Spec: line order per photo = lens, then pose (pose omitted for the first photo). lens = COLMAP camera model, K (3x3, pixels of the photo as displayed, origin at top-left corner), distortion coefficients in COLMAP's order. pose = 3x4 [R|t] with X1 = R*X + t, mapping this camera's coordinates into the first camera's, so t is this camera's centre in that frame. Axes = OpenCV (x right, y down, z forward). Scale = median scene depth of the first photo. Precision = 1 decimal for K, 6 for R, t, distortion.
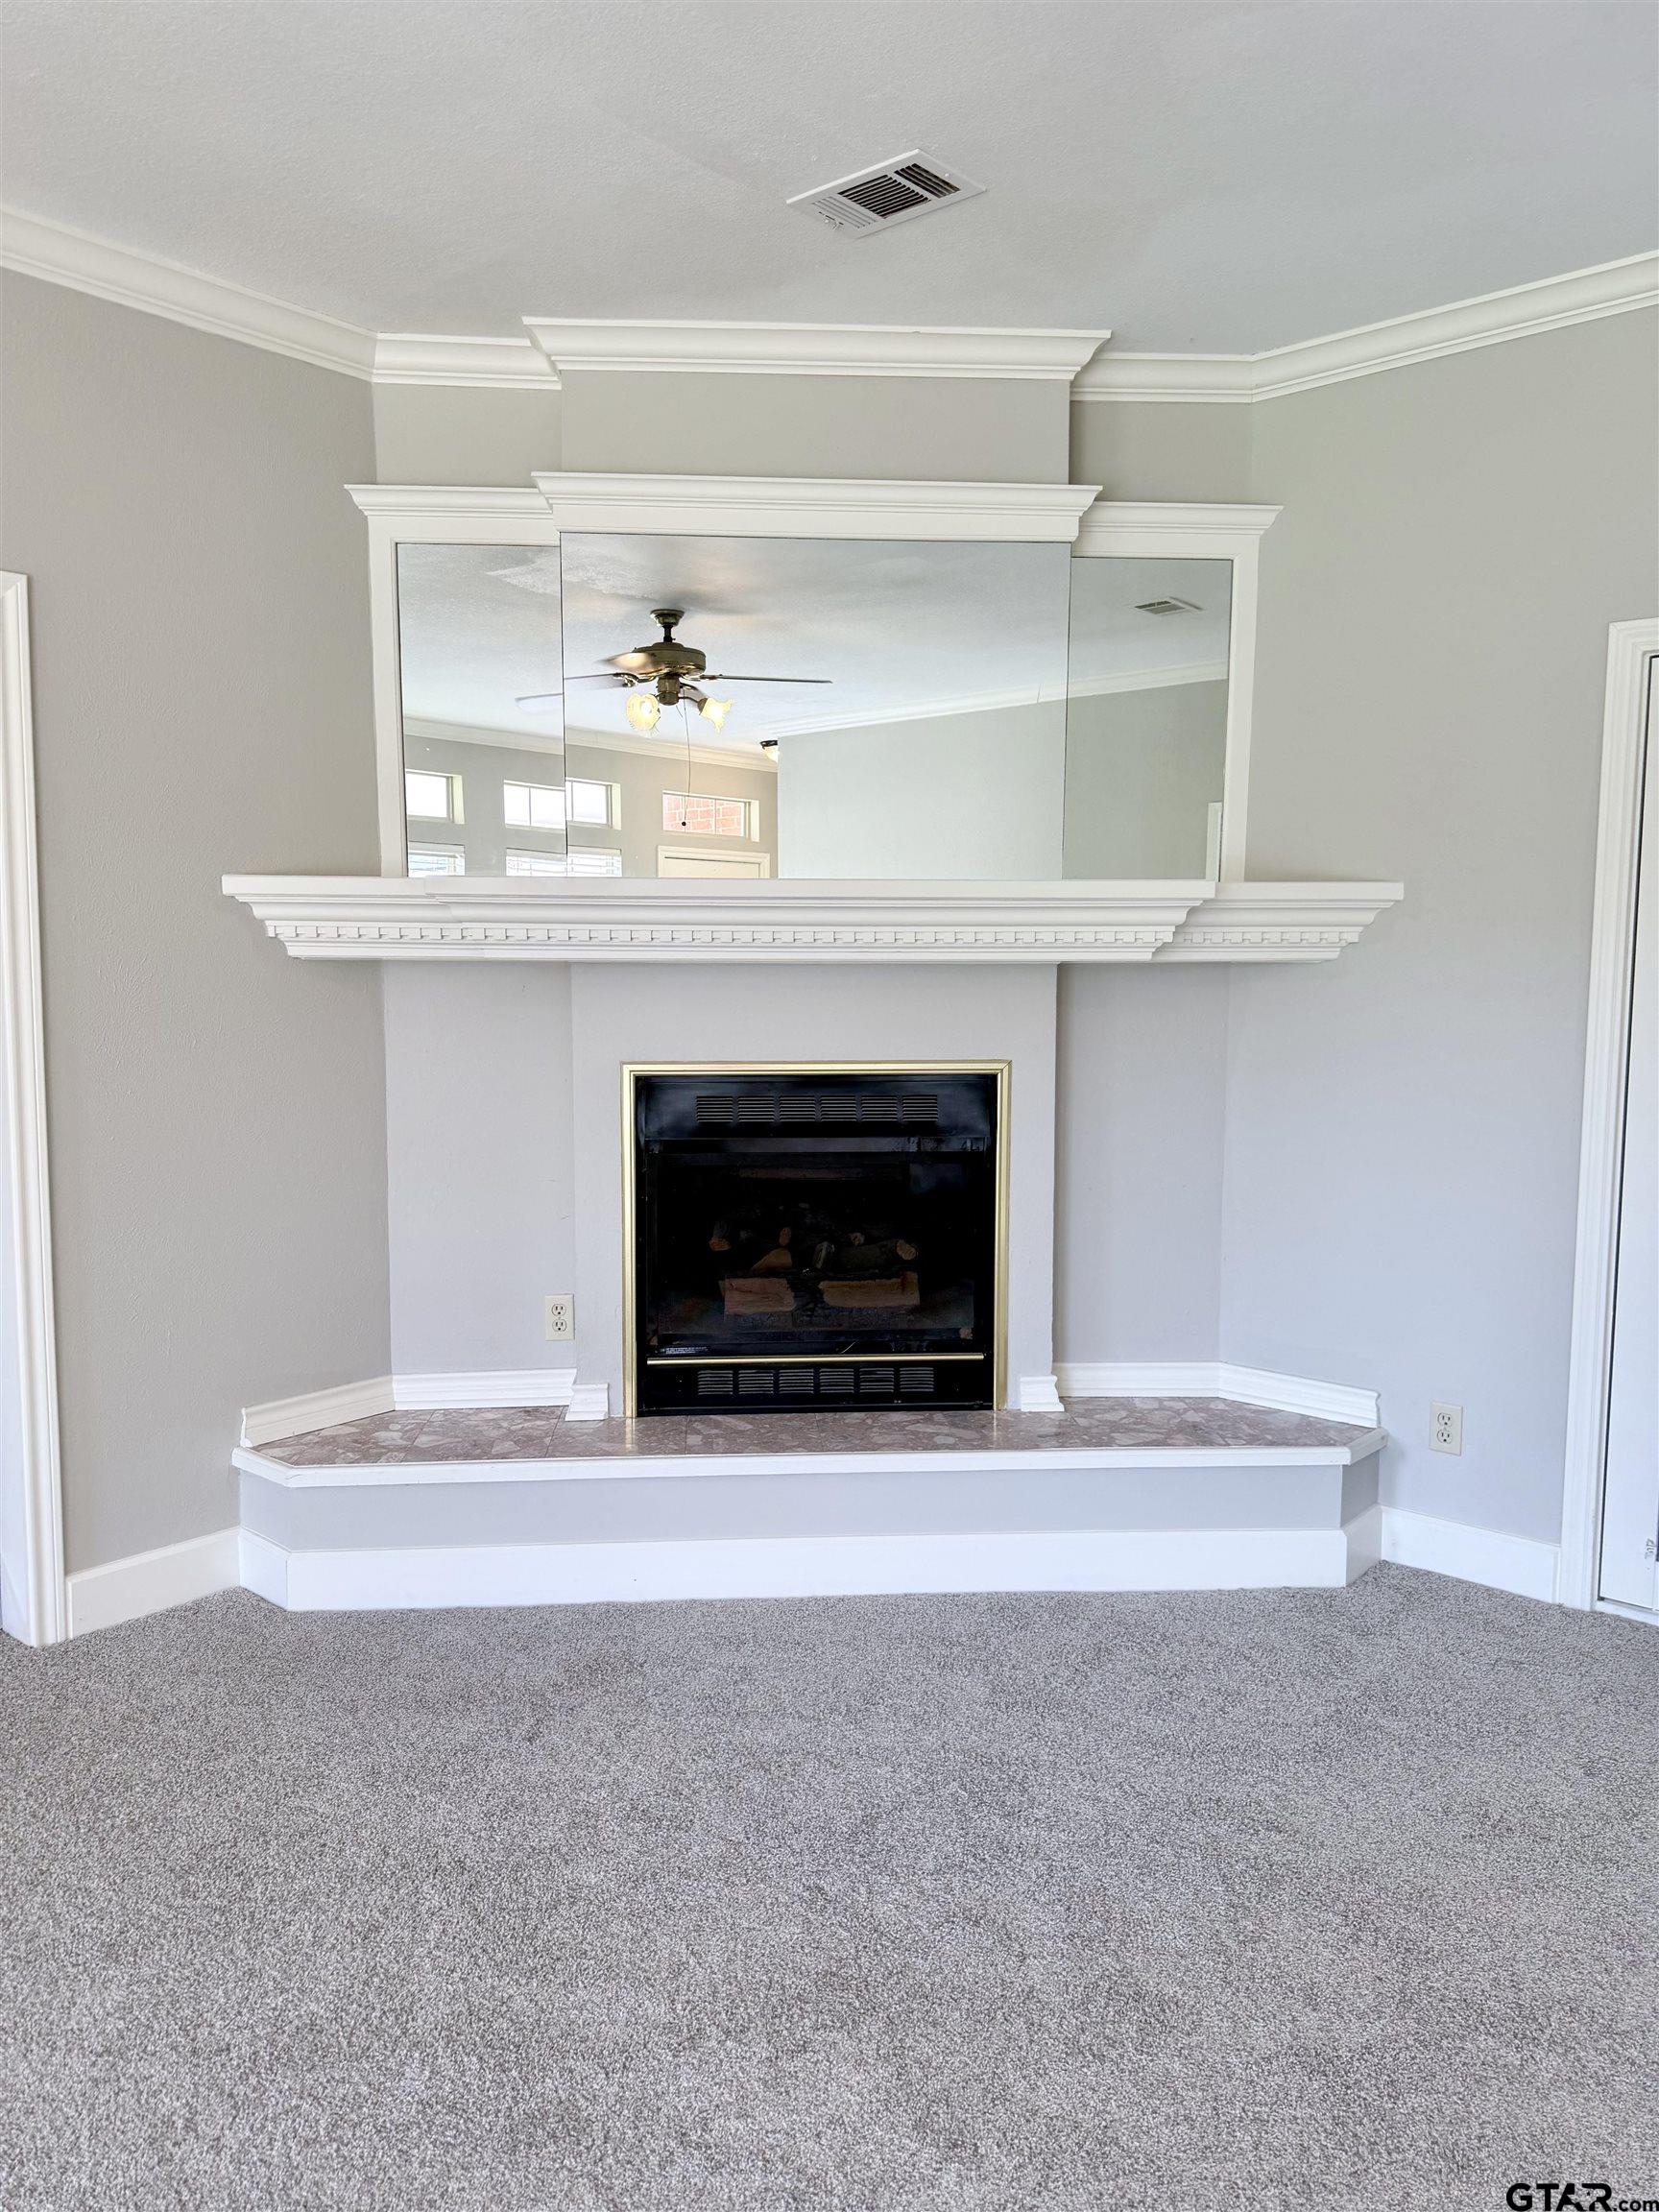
lens RADIAL K [[1560.8, 0, 860.8], [0, 1560.8, 1112.8], [0, 0, 1]] dist [0.155837, -0.359765]
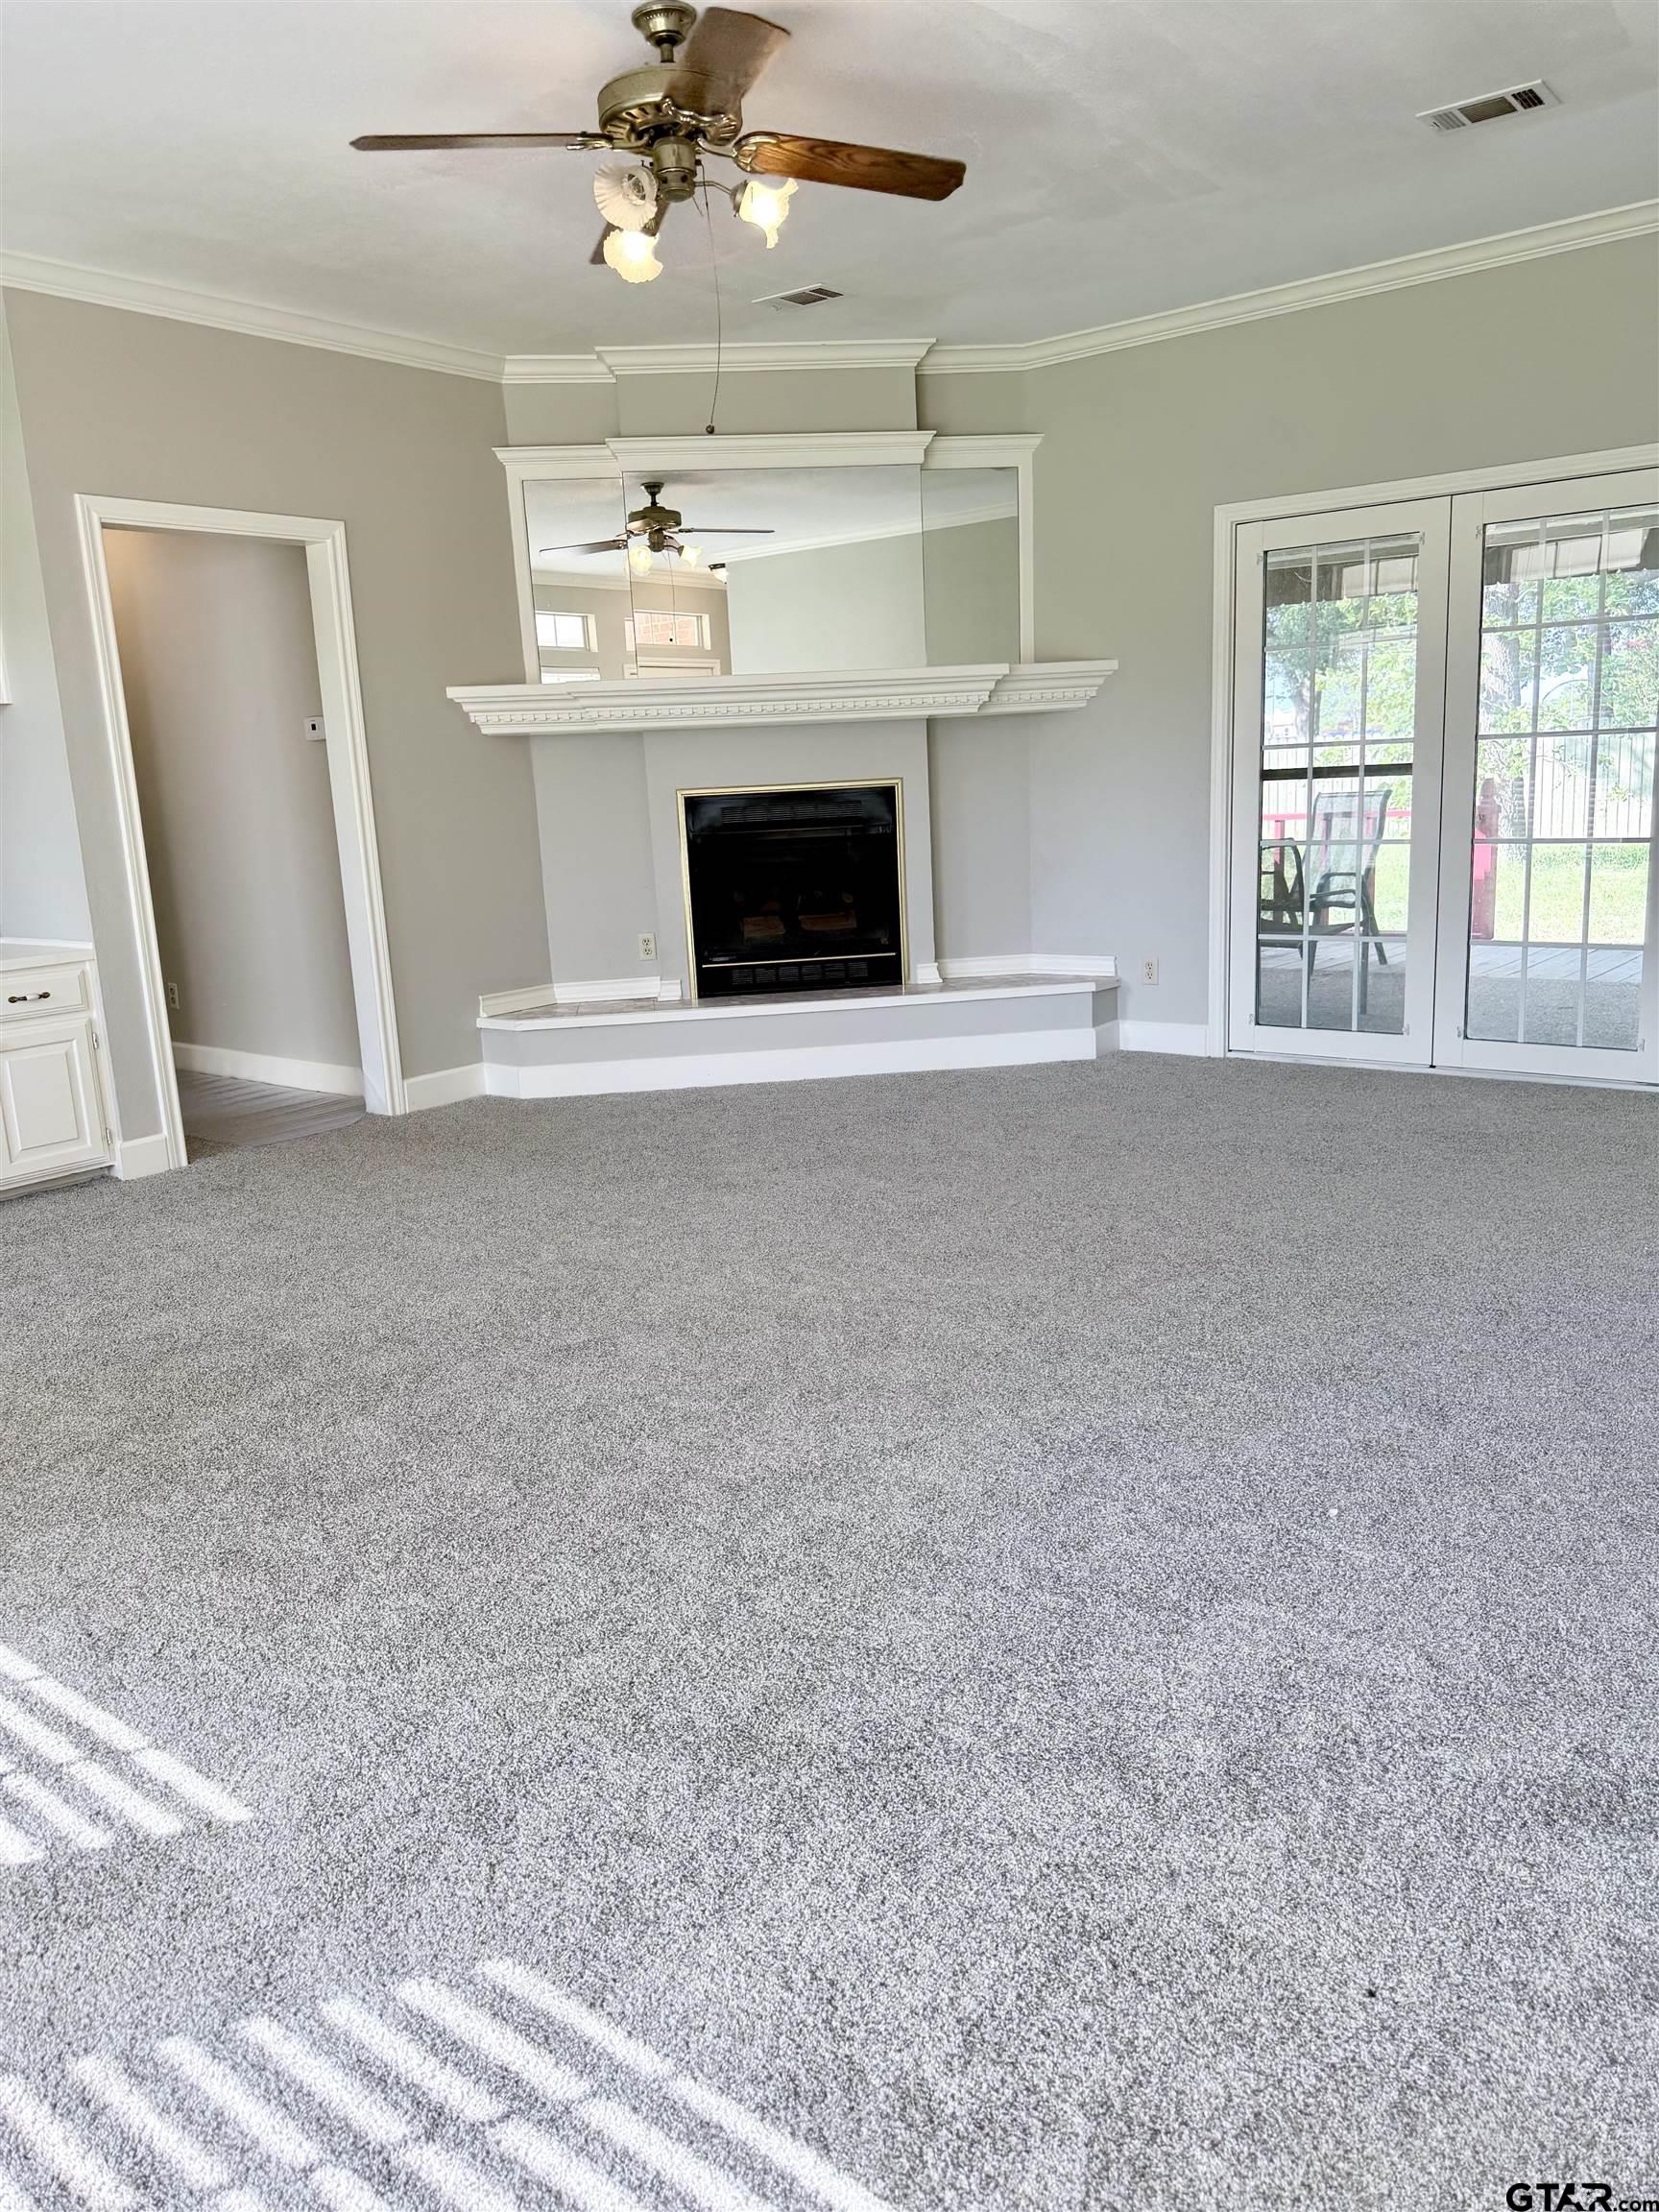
lens RADIAL K [[1560.8, 0, 860.8], [0, 1560.8, 1112.8], [0, 0, 1]] dist [0.155837, -0.359765]
pose [[0.997862, -0.057194, 0.031628, -0.025409], [0.053003, 0.991314, 0.120364, 0.122273], [-0.038237, -0.118431, 0.992226, -0.760458]]
